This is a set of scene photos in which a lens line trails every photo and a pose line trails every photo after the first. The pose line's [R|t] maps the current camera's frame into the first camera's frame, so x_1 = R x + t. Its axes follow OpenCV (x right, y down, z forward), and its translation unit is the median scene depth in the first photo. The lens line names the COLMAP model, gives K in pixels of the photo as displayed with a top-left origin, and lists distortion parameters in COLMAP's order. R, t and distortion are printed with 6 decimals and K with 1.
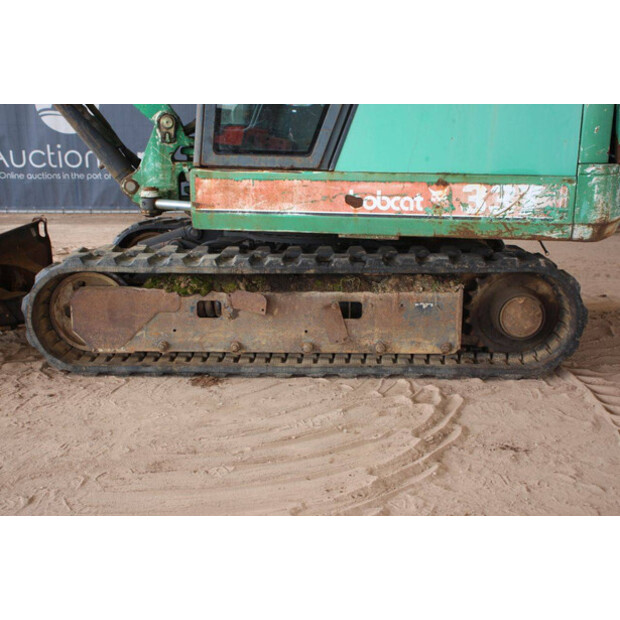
lens RADIAL K [[833.1, 0, 310.0], [0, 833.1, 310.0], [0, 0, 1]] dist [0.039523, 0.108557]
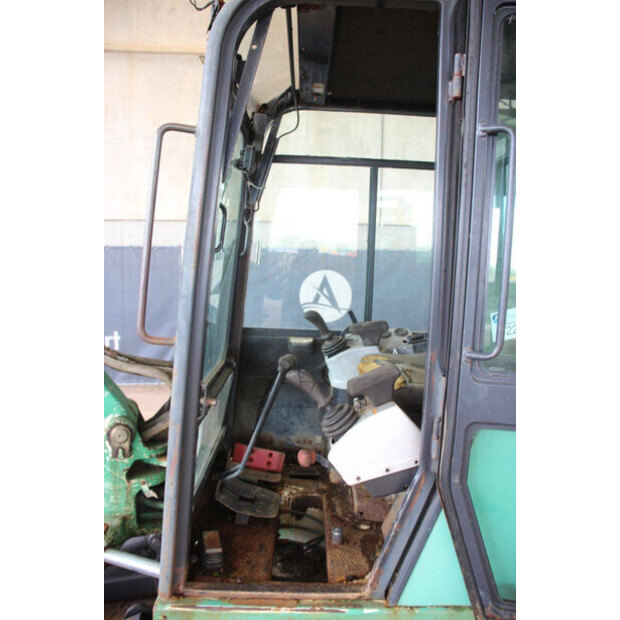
lens RADIAL K [[511.6, 0, 310.0], [0, 511.6, 310.0], [0, 0, 1]] dist [-0.178070, 0.182268]
pose [[0.985807, -0.004208, 0.167828, -0.089552], [0.024175, 0.992825, -0.117104, -0.327061], [-0.166131, 0.119500, 0.978836, 0.607084]]
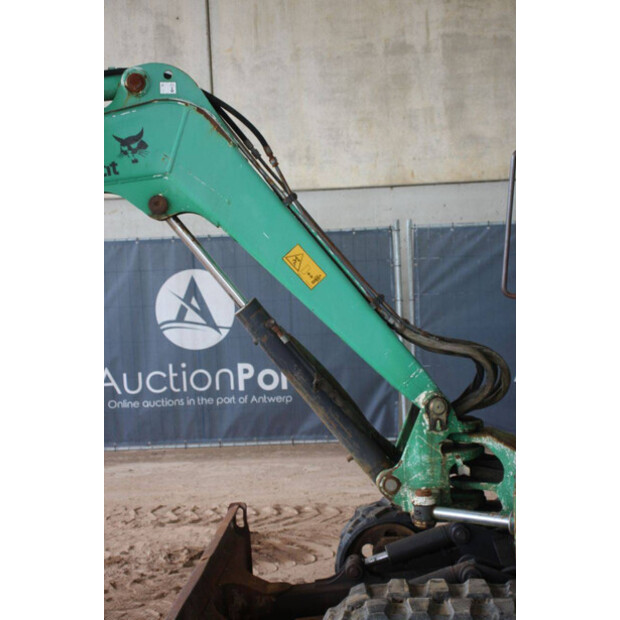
lens RADIAL K [[1114.4, 0, 312.1], [0, 1114.4, 320.4], [0, 0, 1]] dist [0.211942, 0.148429]
pose [[0.997193, -0.037603, -0.064747, -0.256398], [0.027166, 0.987521, -0.155124, -0.166180], [0.069772, 0.152929, 0.985771, -0.110479]]
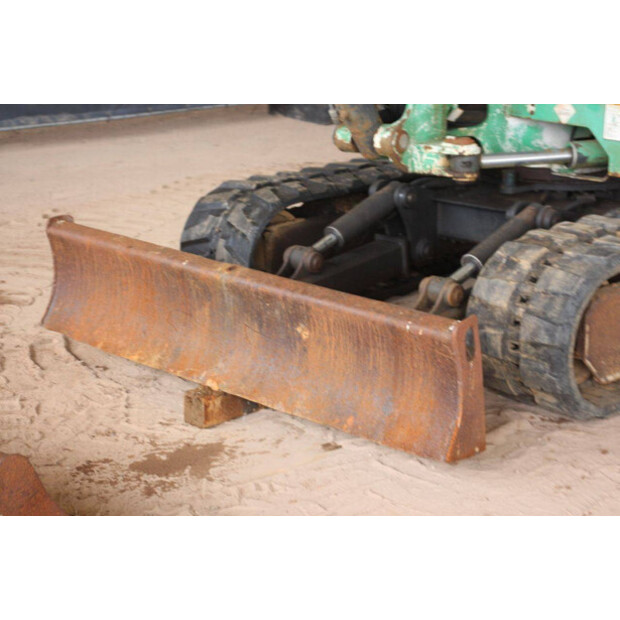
lens RADIAL K [[1475.1, 0, 310.0], [0, 1475.1, 310.0], [0, 0, 1]] dist [0.426776, 0.318127]
pose [[0.707792, -0.210355, 0.674375, -1.284279], [0.171208, 0.977255, 0.125138, -0.211234], [-0.685360, 0.026887, 0.727708, 0.251017]]
